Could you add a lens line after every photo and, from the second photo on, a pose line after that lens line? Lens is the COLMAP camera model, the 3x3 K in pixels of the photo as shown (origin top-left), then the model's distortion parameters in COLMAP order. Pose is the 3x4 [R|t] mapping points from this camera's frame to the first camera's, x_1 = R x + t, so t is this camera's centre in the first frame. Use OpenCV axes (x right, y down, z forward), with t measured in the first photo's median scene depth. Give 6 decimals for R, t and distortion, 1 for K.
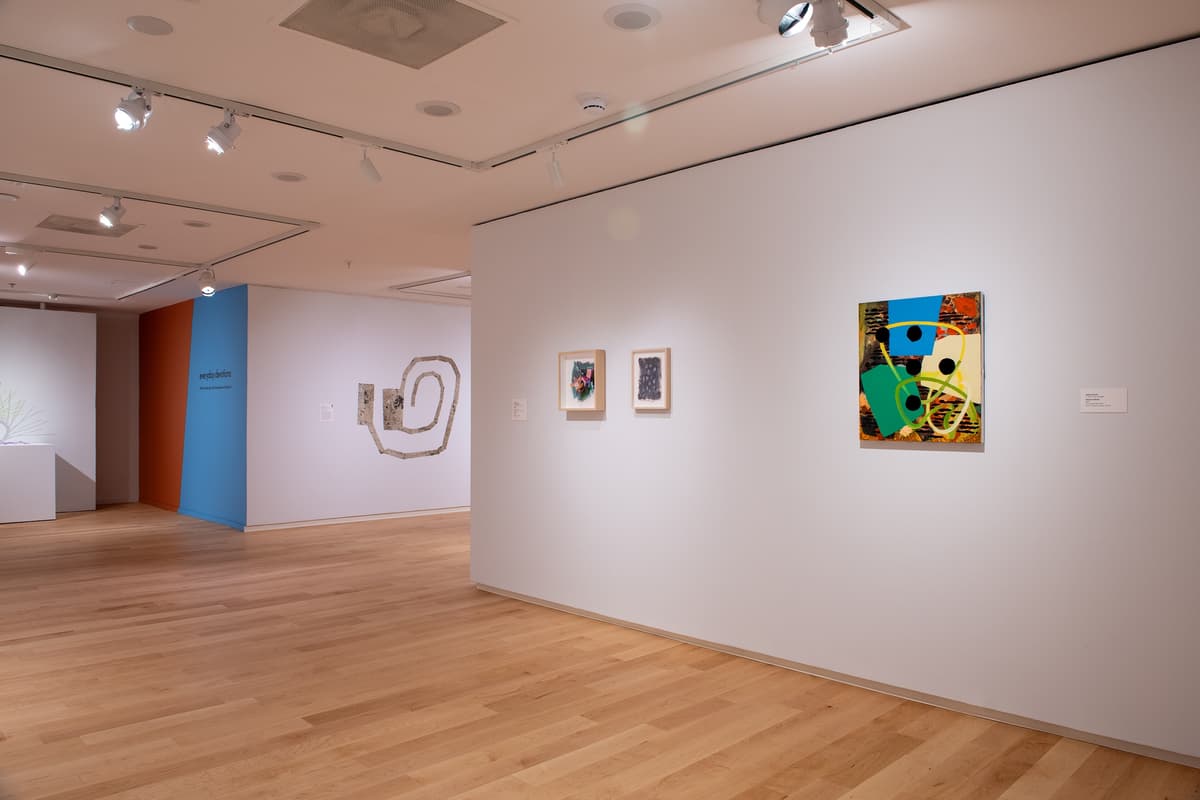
lens RADIAL K [[838.3, 0, 594.2], [0, 838.3, 406.6], [0, 0, 1]] dist [-0.035960, 0.003102]
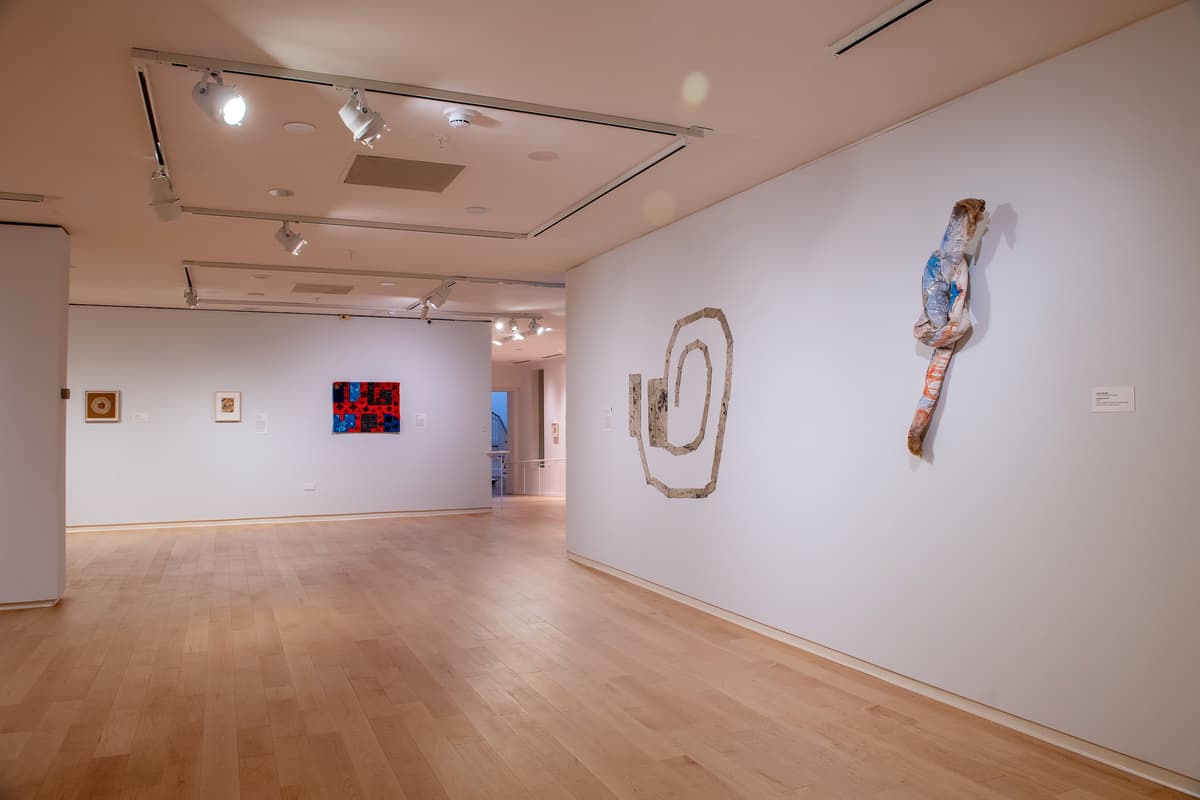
lens RADIAL K [[838.3, 0, 567.4], [0, 838.3, 399.4], [0, 0, 1]] dist [-0.035960, 0.003102]
pose [[-0.365973, -0.021388, -0.930380, 0.340466], [0.012981, 0.999521, -0.028083, 0.009716], [0.930535, -0.022355, -0.365521, 1.148412]]
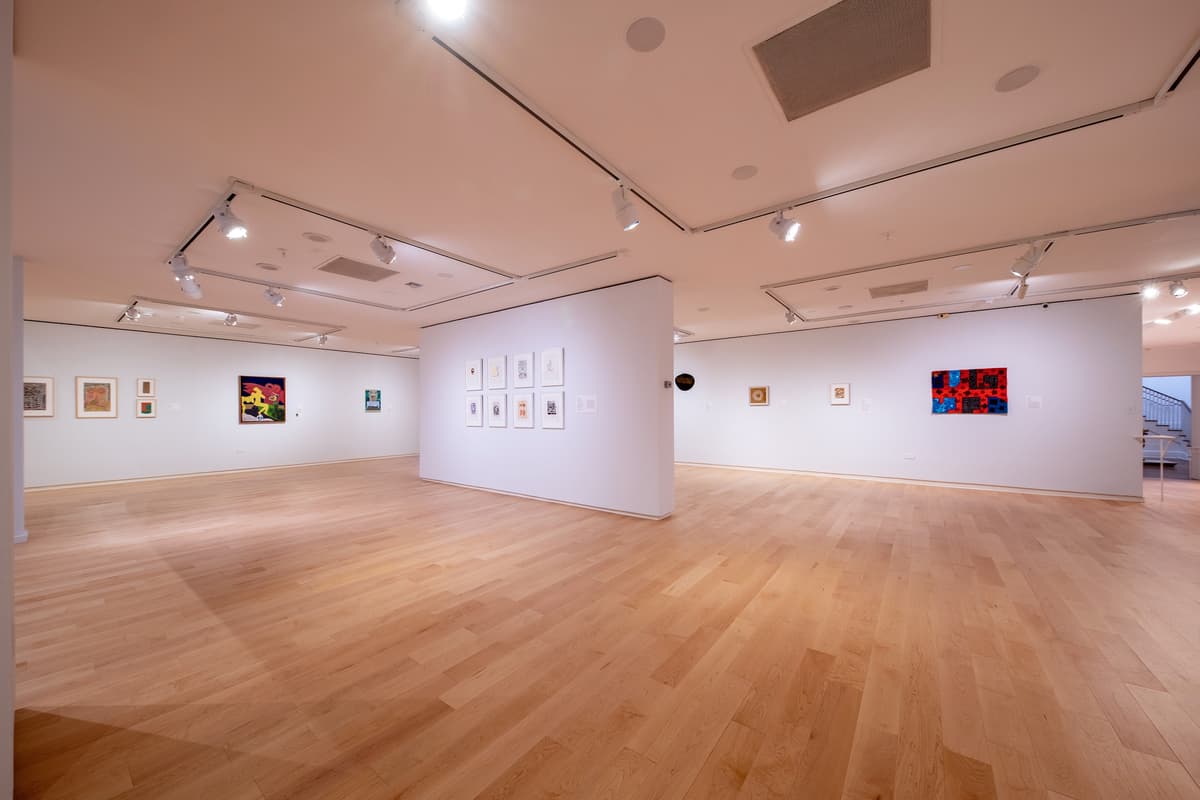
lens RADIAL K [[426.3, 0, 602.2], [0, 426.3, 410.7], [0, 0, 1]] dist [0.001618, -0.001928]
pose [[-0.987225, 0.004870, -0.159256, 0.068551], [0.006243, 0.999948, -0.008122, 0.016389], [0.159208, -0.009012, -0.987204, 1.051036]]
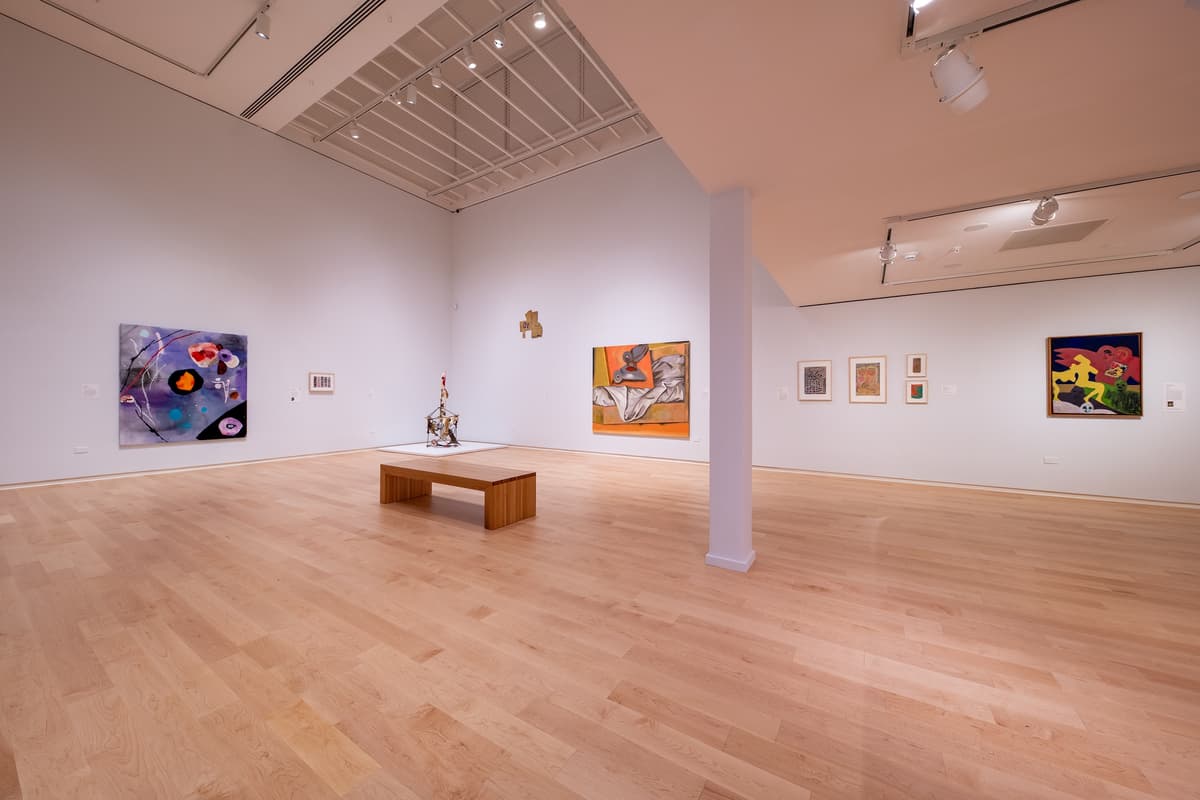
lens RADIAL K [[419.9, 0, 596.5], [0, 419.9, 394.3], [0, 0, 1]] dist [-0.007837, -0.001917]
pose [[-0.221270, 0.006155, 0.975193, 0.275099], [-0.010314, 0.999909, -0.008651, 0.013893], [-0.975158, -0.011972, -0.221187, 0.746319]]
